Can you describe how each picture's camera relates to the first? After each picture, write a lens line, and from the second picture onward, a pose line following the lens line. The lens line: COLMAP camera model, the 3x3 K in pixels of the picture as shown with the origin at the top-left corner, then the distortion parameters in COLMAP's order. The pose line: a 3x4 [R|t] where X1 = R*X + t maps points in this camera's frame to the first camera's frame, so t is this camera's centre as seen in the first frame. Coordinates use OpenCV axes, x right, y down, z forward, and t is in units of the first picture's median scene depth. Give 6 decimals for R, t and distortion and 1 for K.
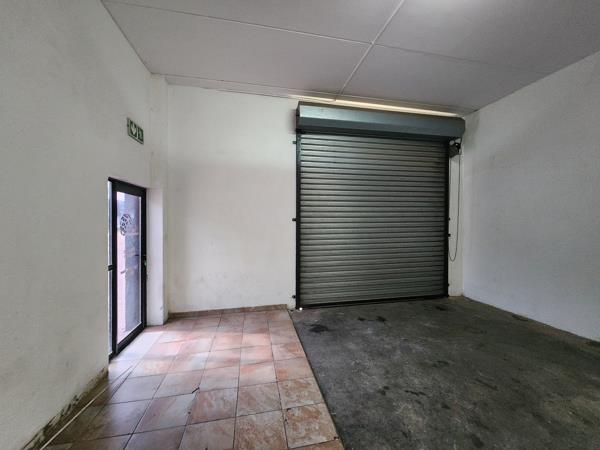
lens RADIAL K [[245.7, 0, 302.5], [0, 245.7, 224.1], [0, 0, 1]] dist [0.000837, -0.000241]
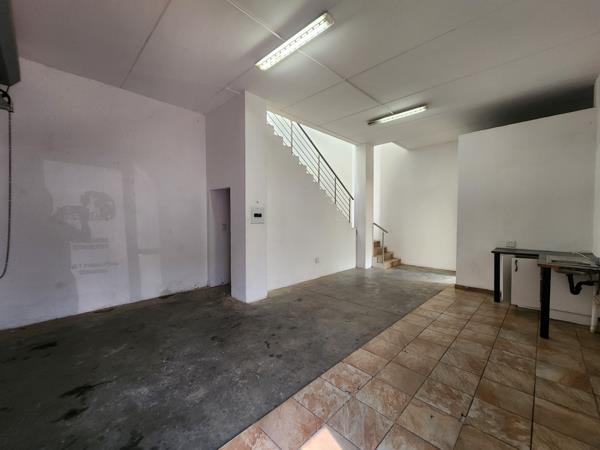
lens RADIAL K [[245.7, 0, 302.9], [0, 245.7, 222.1], [0, 0, 1]] dist [0.000837, -0.000241]
pose [[-0.559560, -0.014037, 0.828671, -0.499963], [0.008856, 0.999698, 0.022914, 0.000367], [-0.828743, 0.020161, -0.559266, 1.070599]]
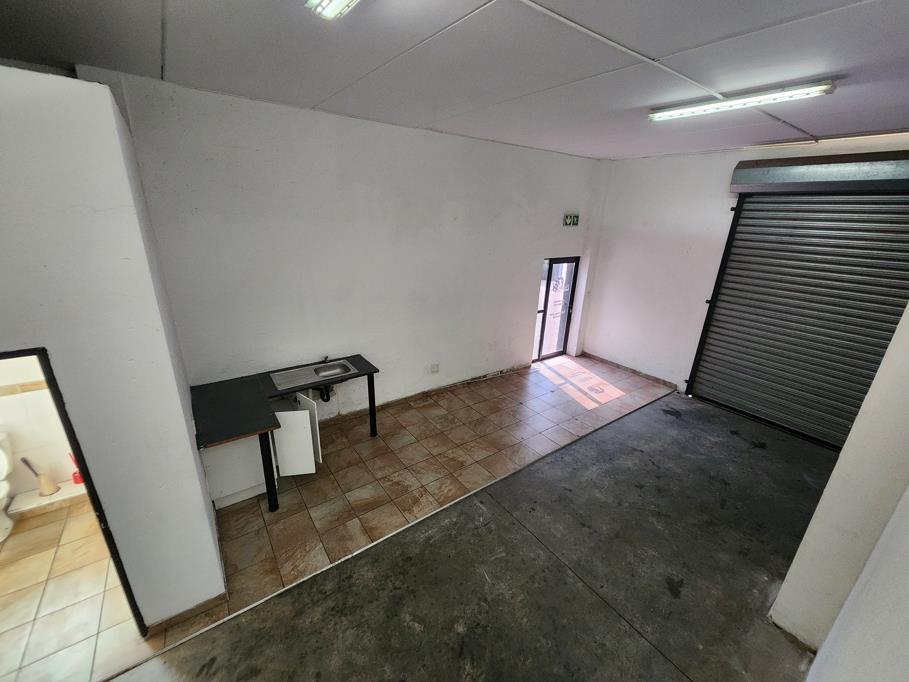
lens RADIAL K [[372.3, 0, 459.2], [0, 372.3, 339.0], [0, 0, 1]] dist [0.000837, -0.000241]
pose [[0.411993, 0.314007, -0.855372, 1.047993], [-0.046354, 0.944752, 0.324491, -0.380072], [0.910007, -0.094038, 0.403787, -0.485199]]
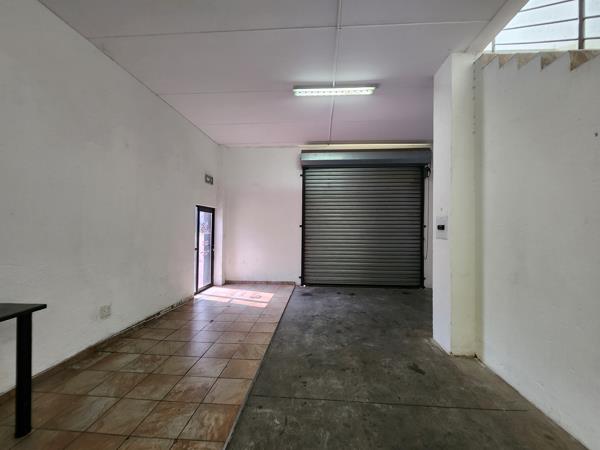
lens RADIAL K [[245.7, 0, 302.1], [0, 245.7, 223.7], [0, 0, 1]] dist [0.000837, -0.000241]
pose [[0.961722, 0.003203, -0.274007, 0.522713], [-0.010774, 0.999601, -0.026128, 0.009194], [0.273814, 0.028080, 0.961373, -0.608423]]
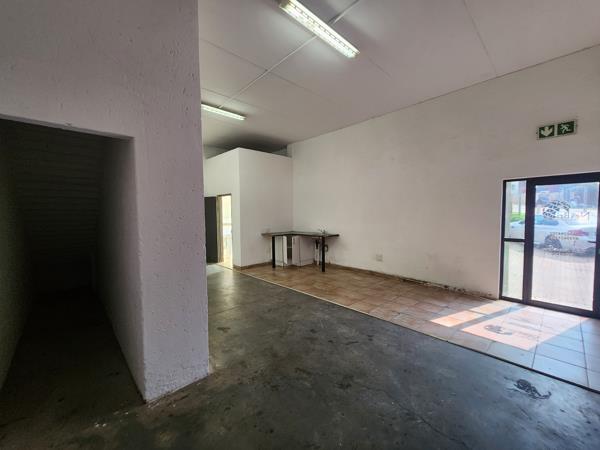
lens RADIAL K [[245.7, 0, 303.5], [0, 245.7, 222.2], [0, 0, 1]] dist [0.000837, -0.000241]
pose [[-0.849492, 0.029190, -0.526793, 0.908618], [0.004893, 0.998861, 0.047457, -0.004379], [0.527578, 0.037737, -0.848668, 1.320920]]
